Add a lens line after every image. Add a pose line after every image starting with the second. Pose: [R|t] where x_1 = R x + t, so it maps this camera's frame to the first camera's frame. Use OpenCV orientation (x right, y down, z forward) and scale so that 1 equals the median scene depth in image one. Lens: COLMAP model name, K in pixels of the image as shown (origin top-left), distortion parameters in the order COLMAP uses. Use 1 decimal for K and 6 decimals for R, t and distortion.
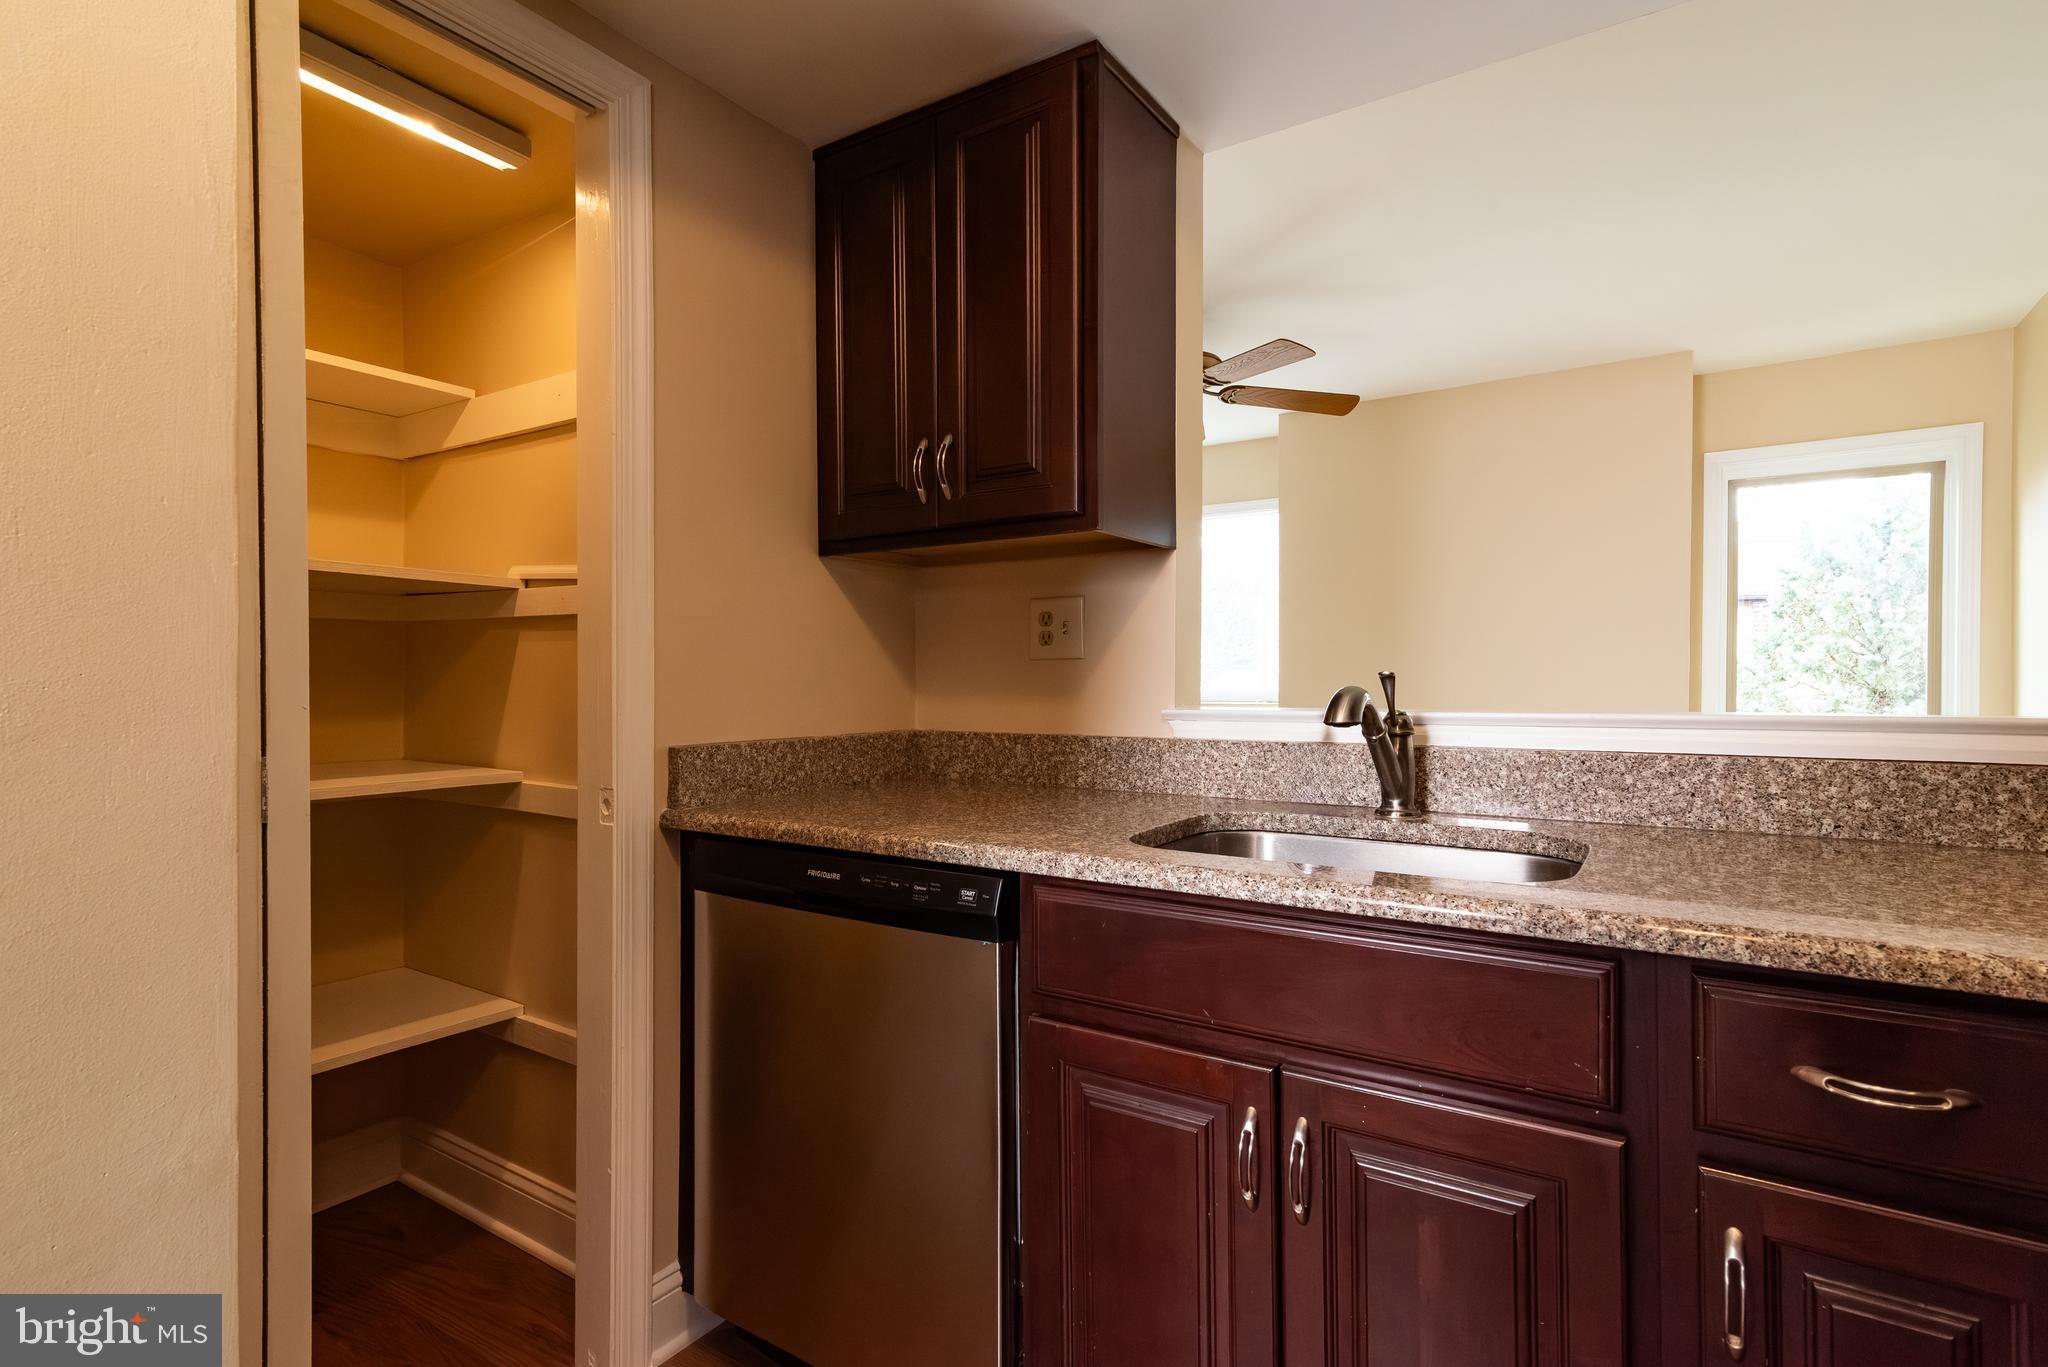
lens RADIAL K [[980.0, 0, 1029.1], [0, 980.0, 683.4], [0, 0, 1]] dist [0.014768, -0.000607]
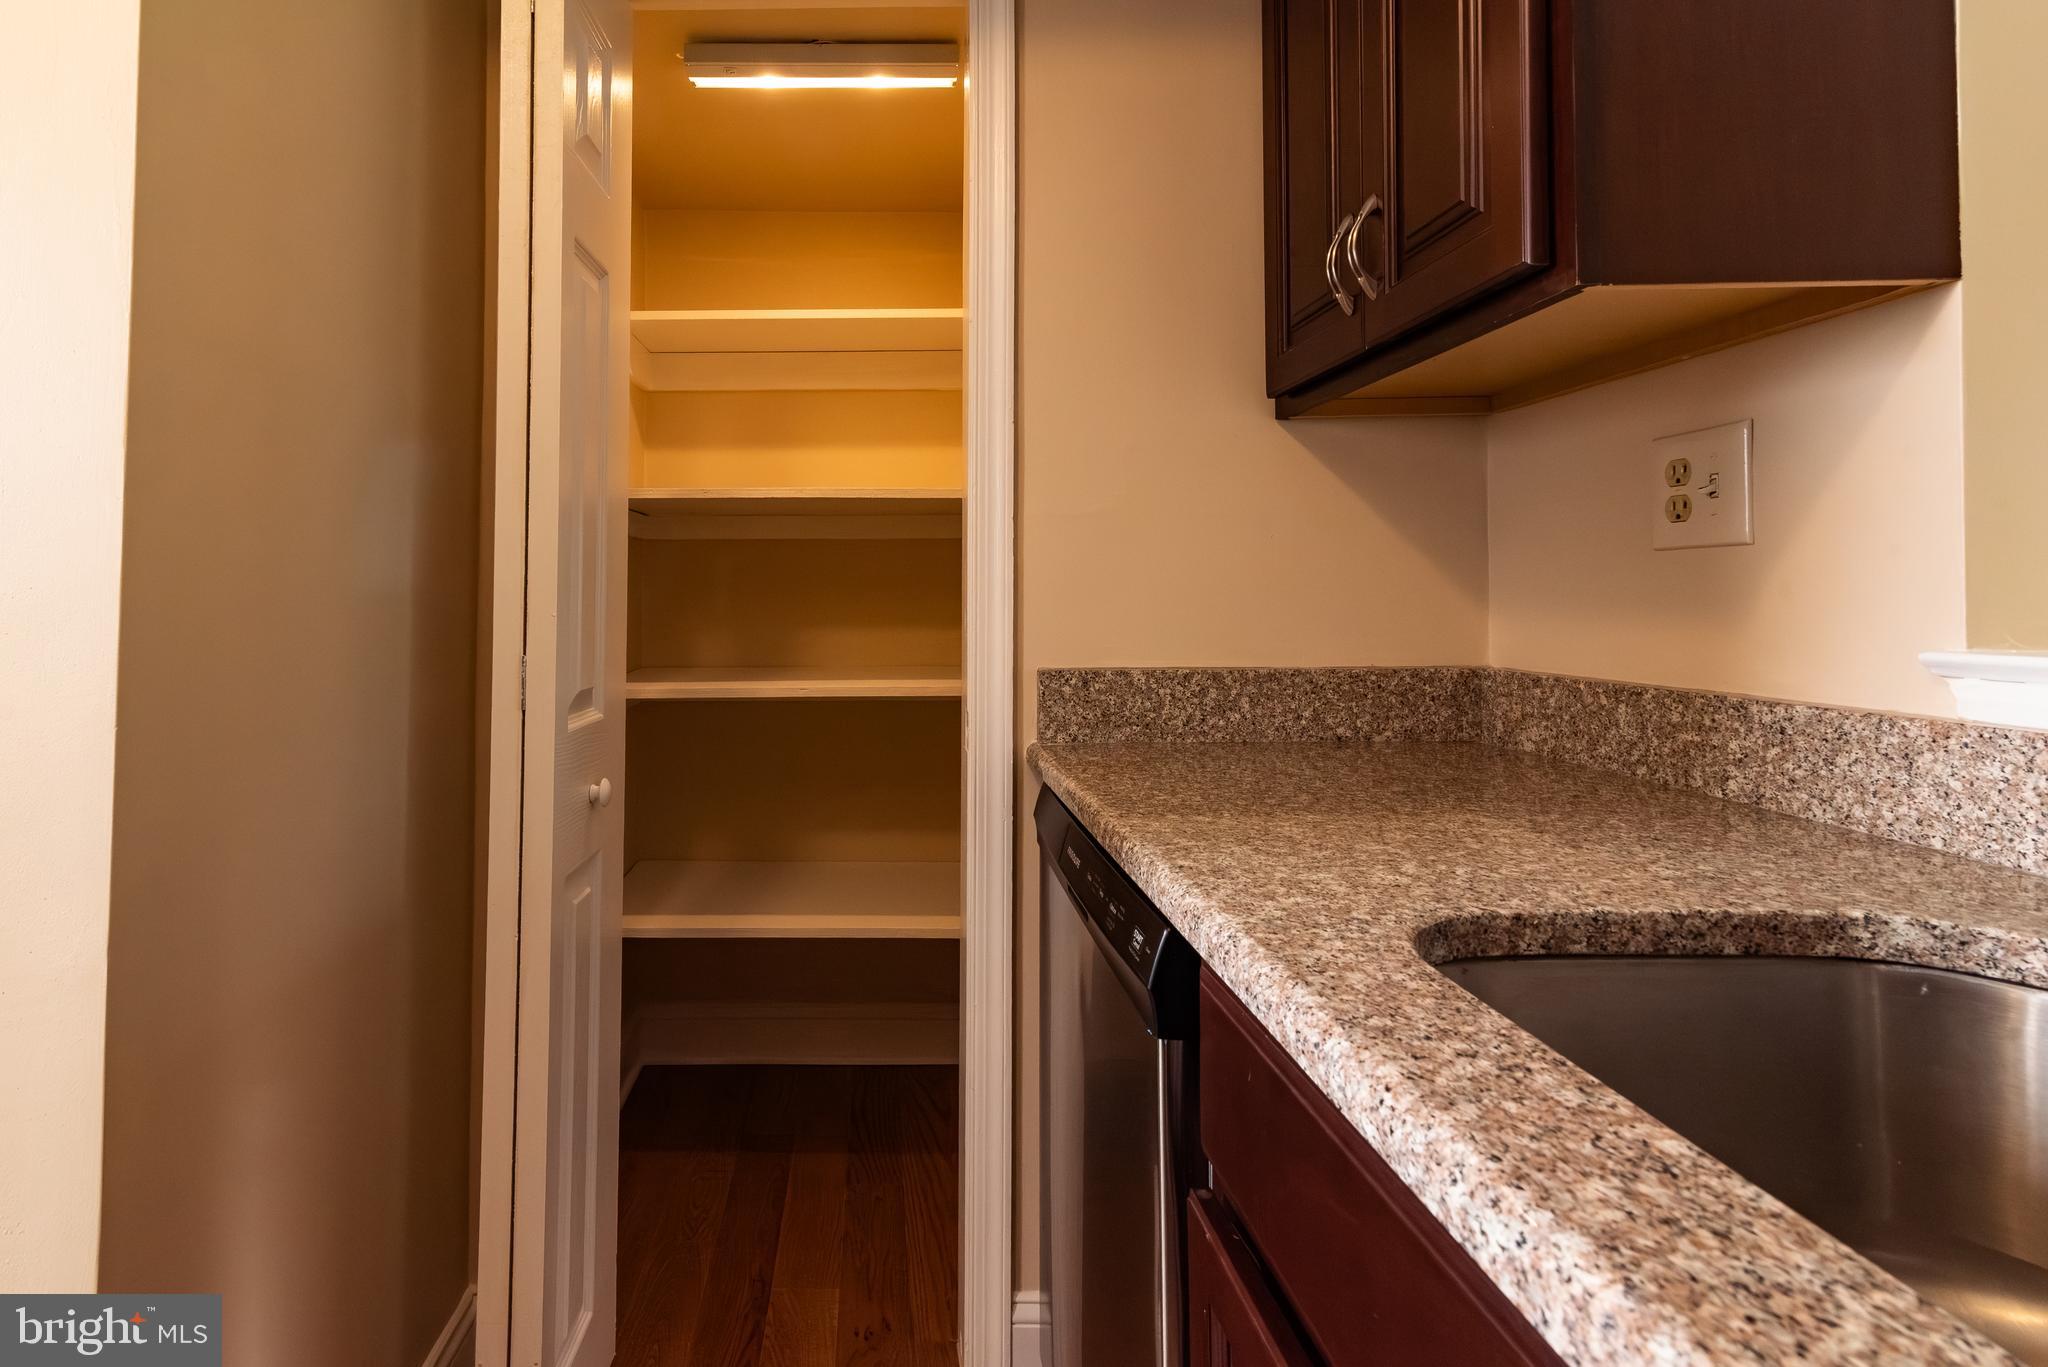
lens RADIAL K [[1020.6, 0, 1024.3], [0, 1020.6, 551.0], [0, 0, 1]] dist [0.018362, -0.000073]
pose [[0.547003, -0.039598, -0.836193, 0.309664], [0.000788, 0.998905, -0.046788, 0.003243], [0.837130, 0.024934, 0.546435, 0.418432]]
